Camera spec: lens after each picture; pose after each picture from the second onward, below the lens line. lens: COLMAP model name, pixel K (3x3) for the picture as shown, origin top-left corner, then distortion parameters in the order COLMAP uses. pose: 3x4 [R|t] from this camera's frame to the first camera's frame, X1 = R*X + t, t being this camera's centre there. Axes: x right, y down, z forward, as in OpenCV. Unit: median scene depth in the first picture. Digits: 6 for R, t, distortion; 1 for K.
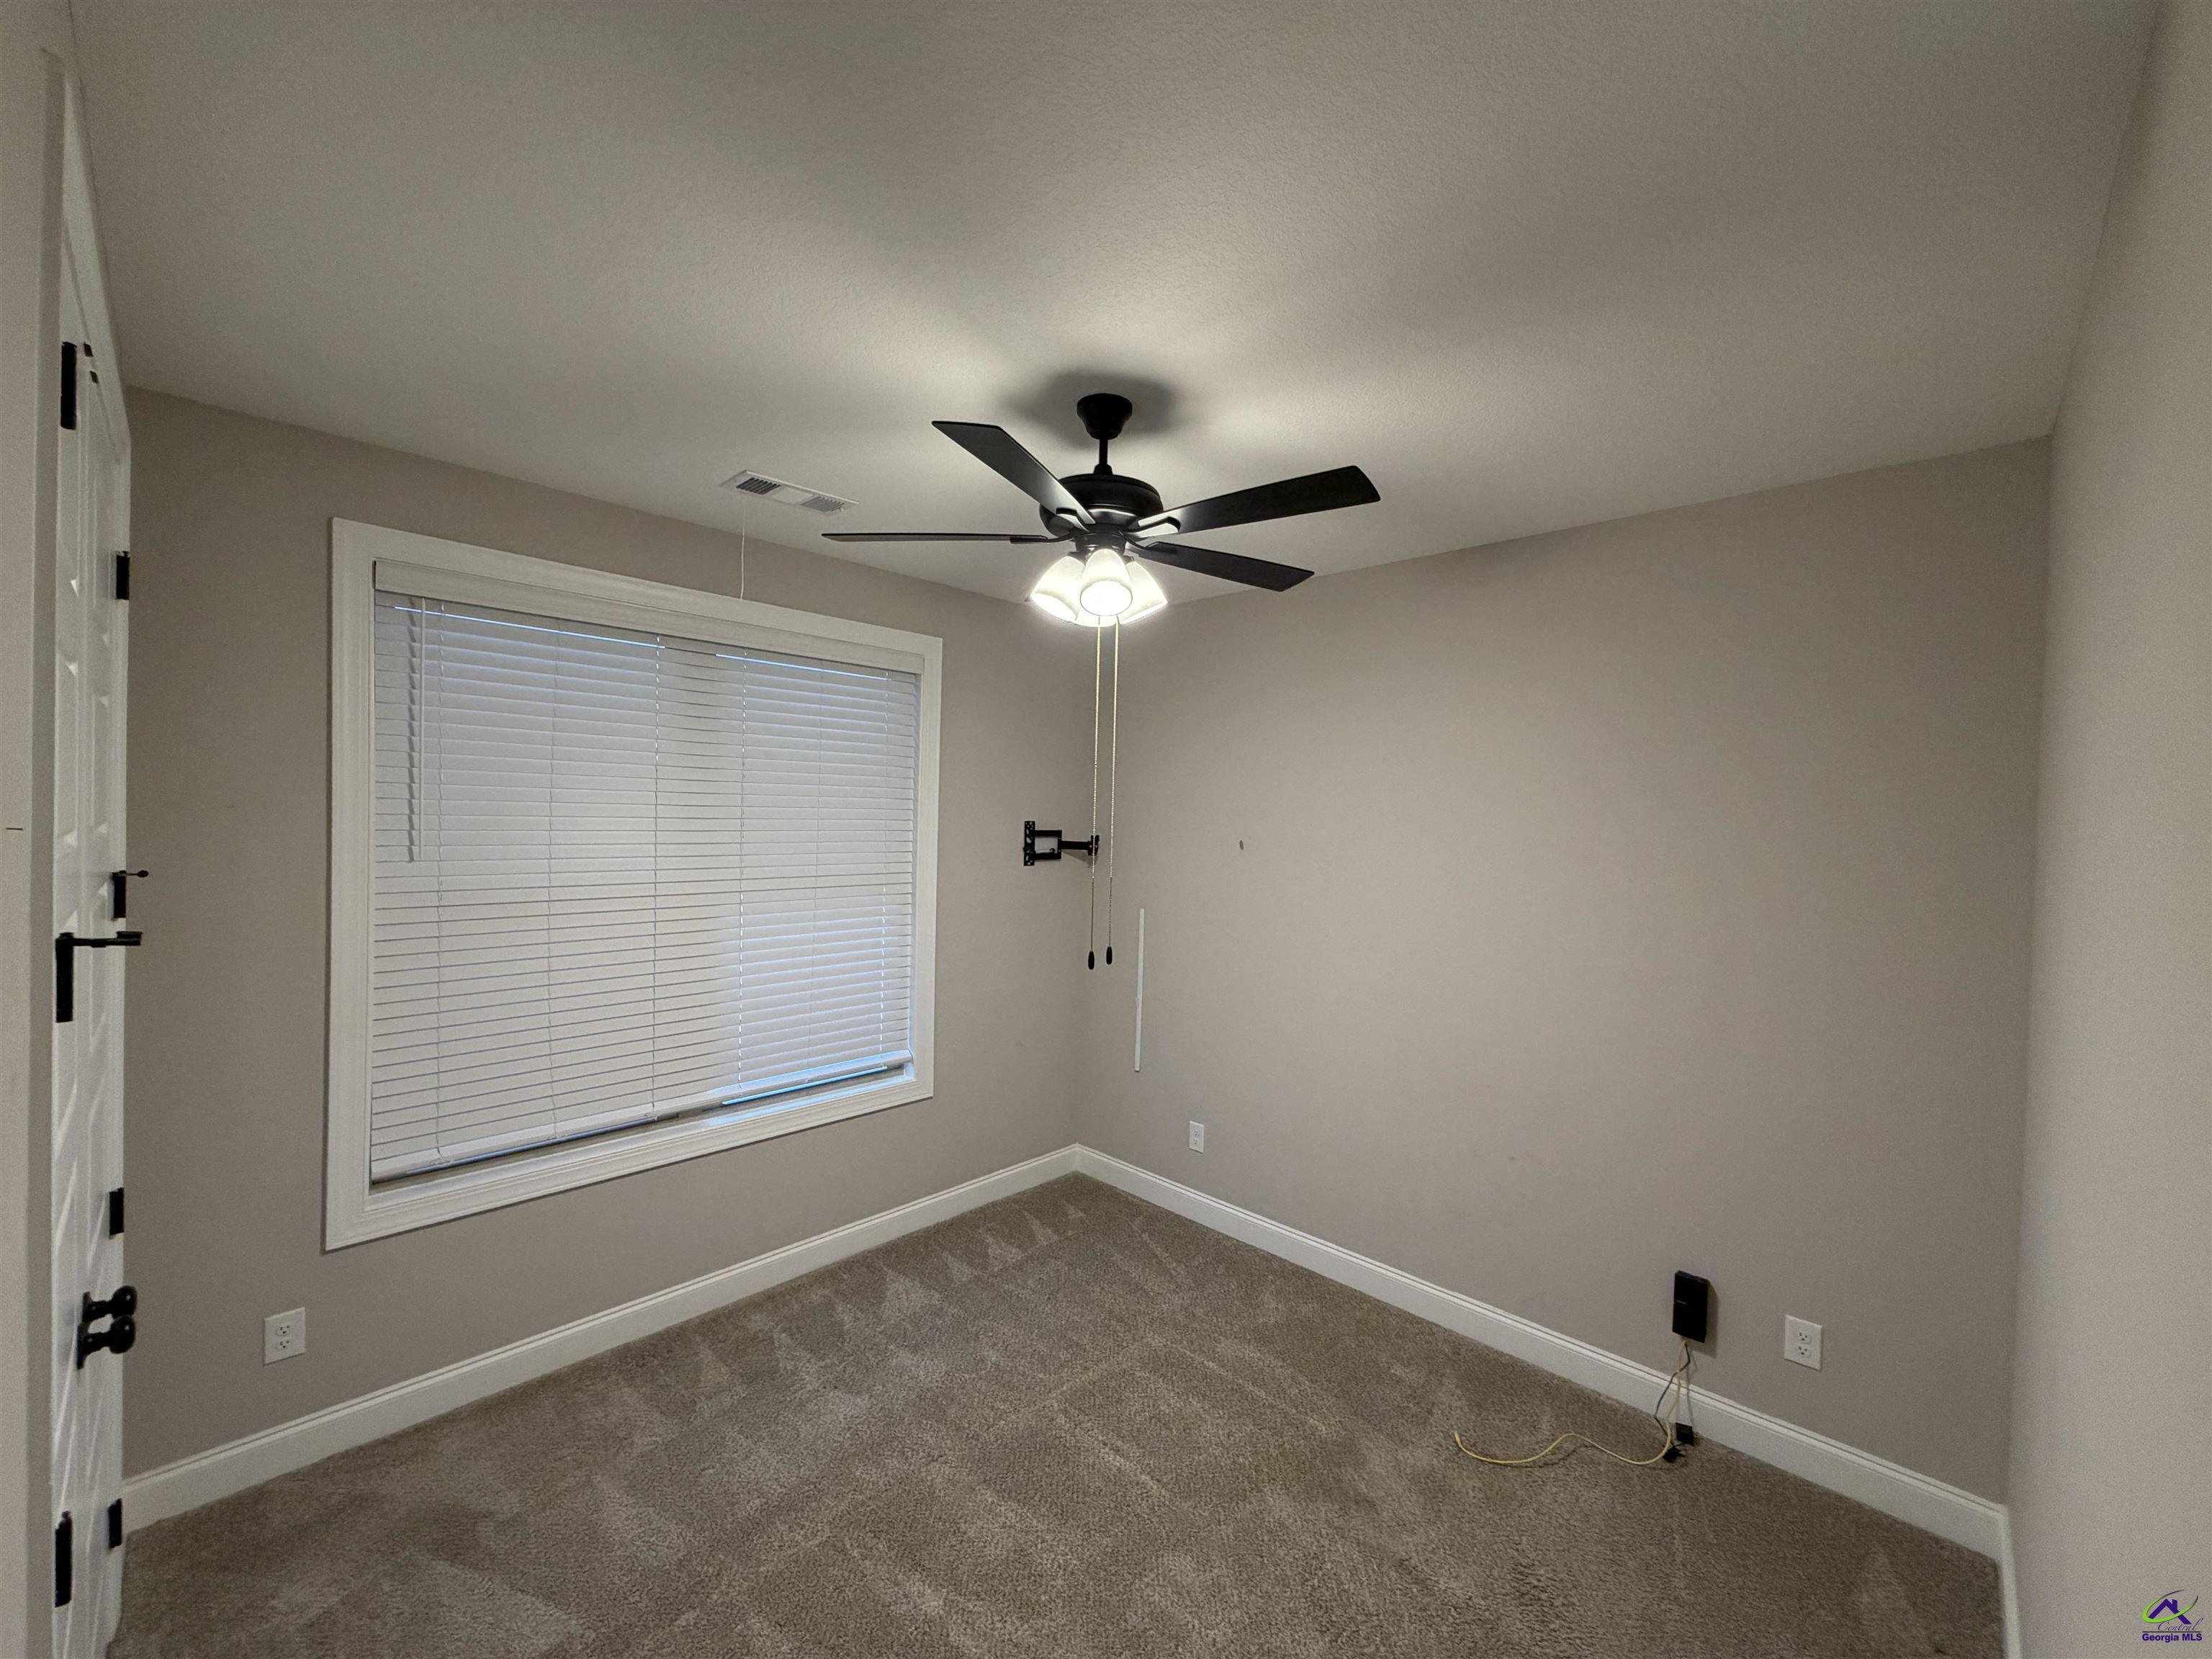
lens RADIAL K [[882.8, 0, 1087.4], [0, 882.8, 825.9], [0, 0, 1]] dist [0.000387, -0.000058]
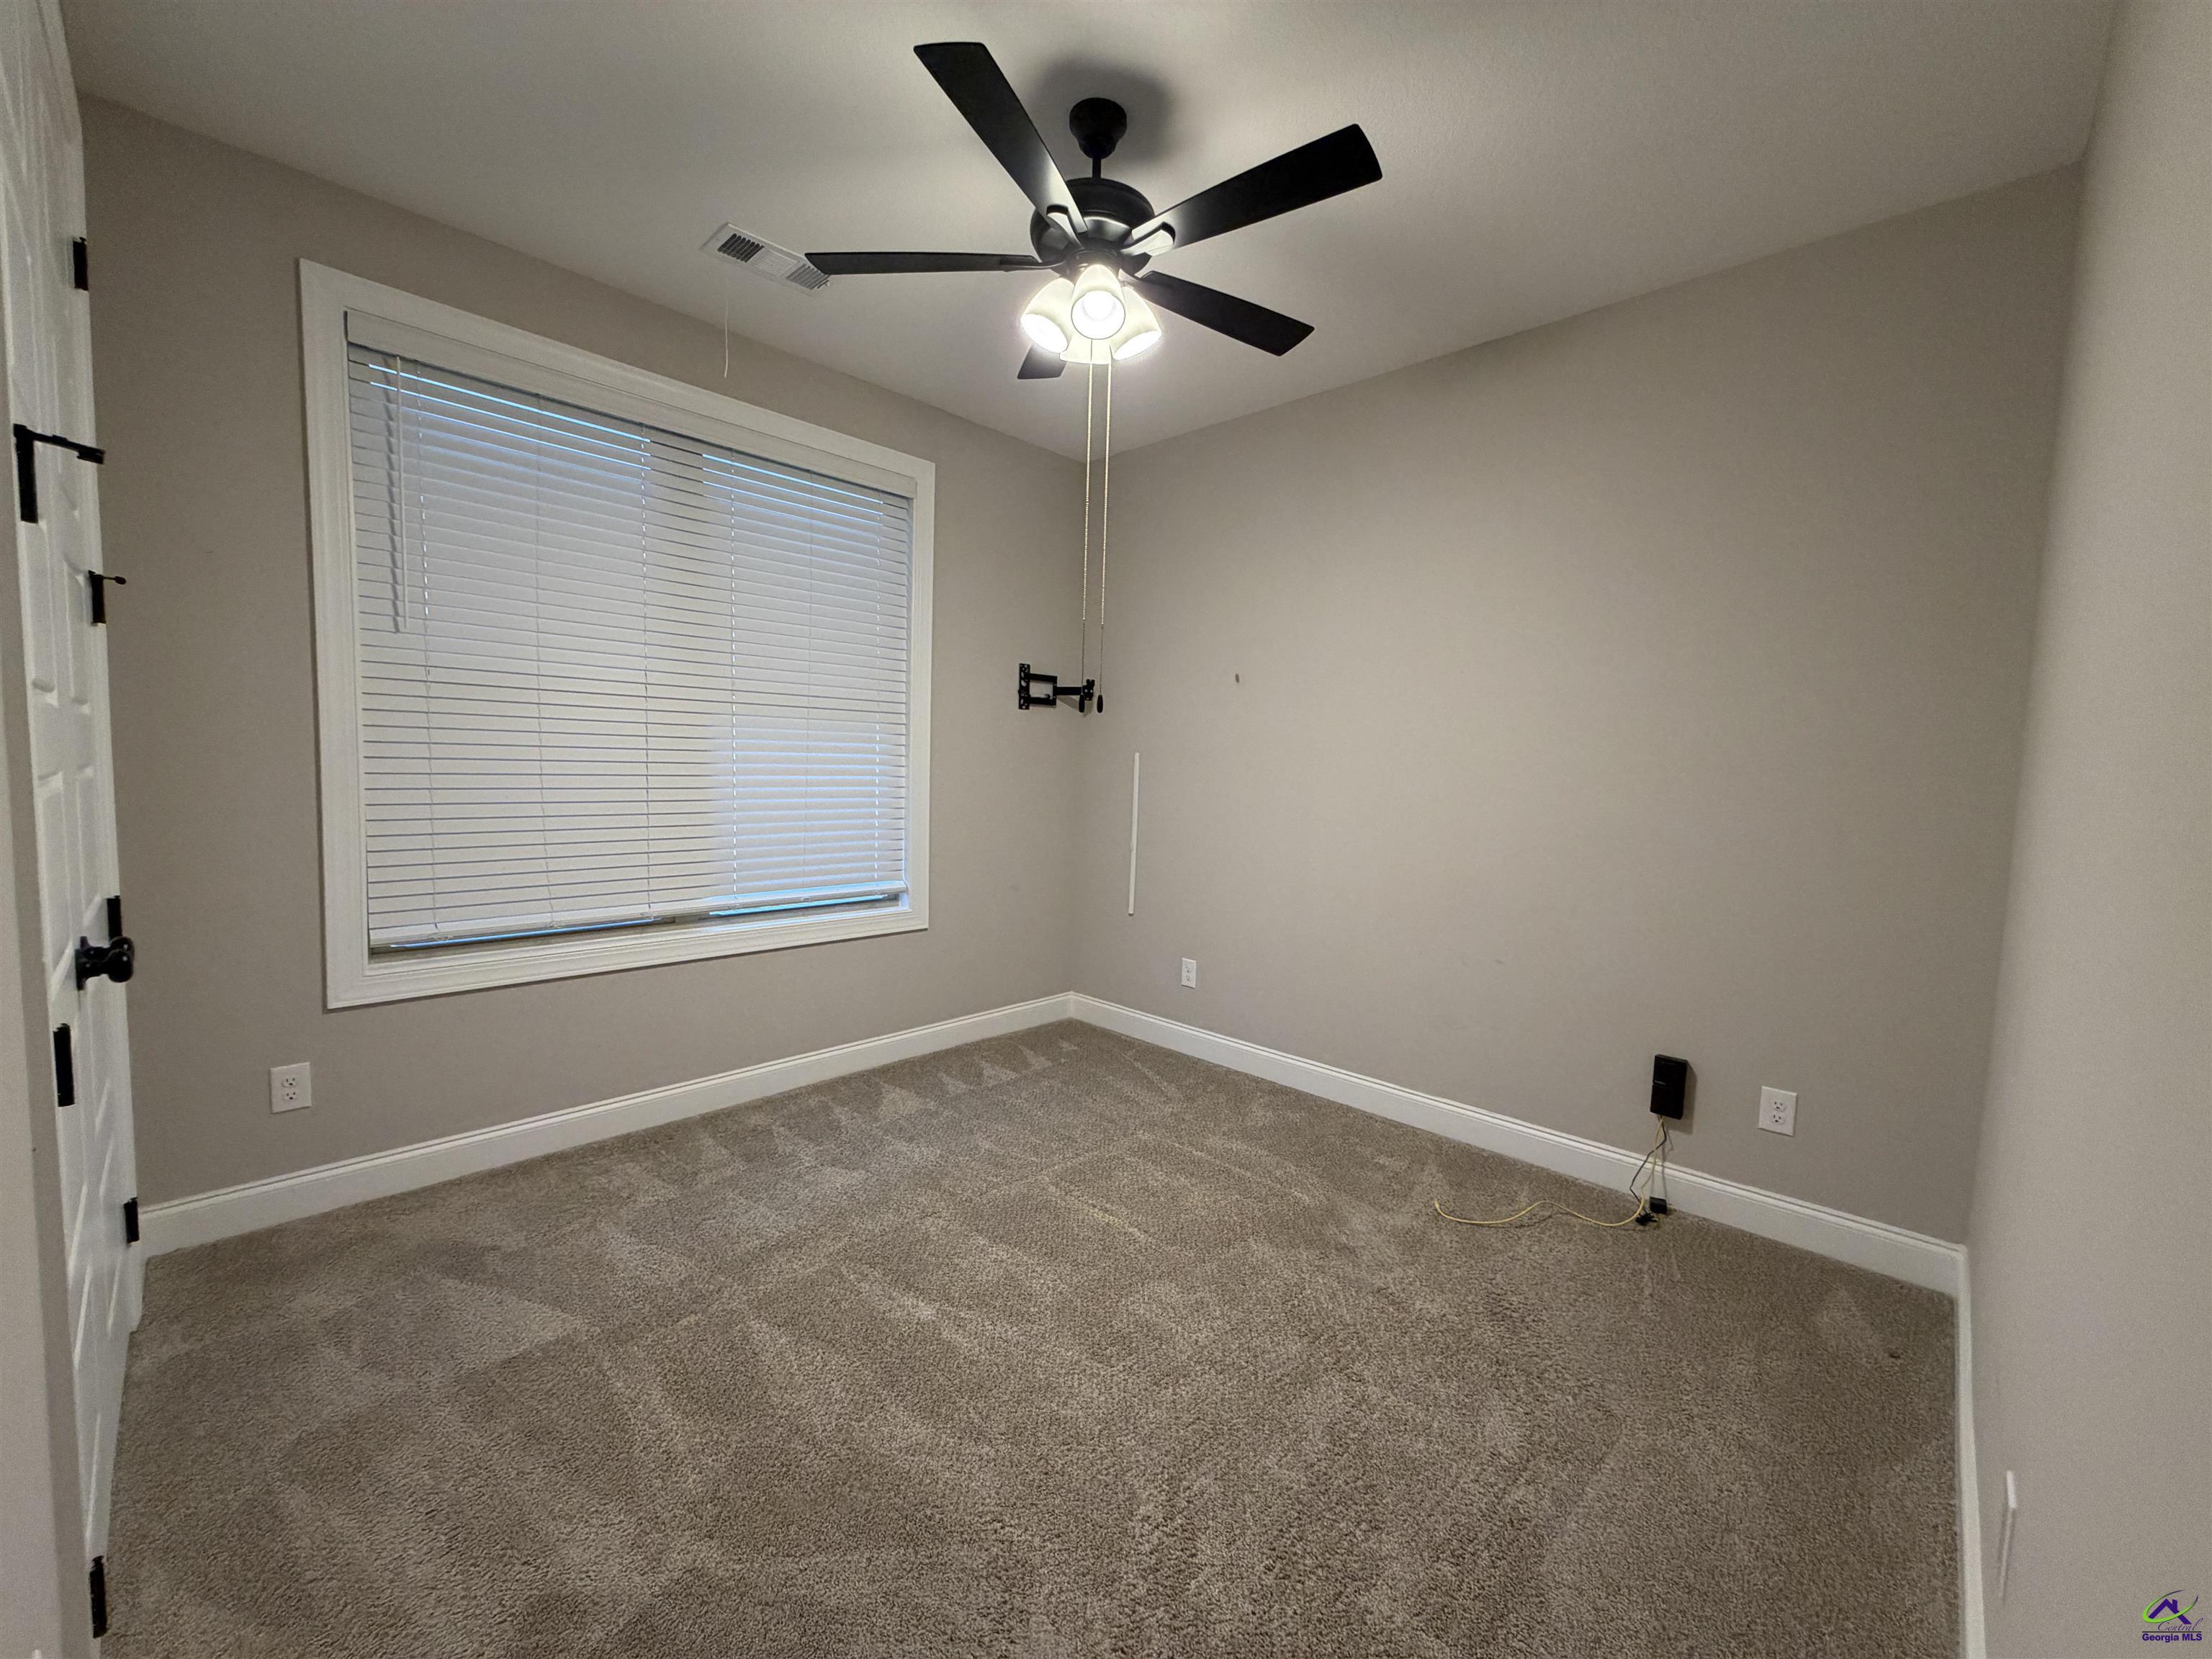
lens RADIAL K [[882.8, 0, 1086.8], [0, 882.8, 826.4], [0, 0, 1]] dist [0.000387, -0.000058]
pose [[0.999990, 0.004382, 0.000489, 0.009412], [-0.004403, 0.998260, 0.058798, 0.215345], [-0.000230, -0.058800, 0.998270, -0.001666]]
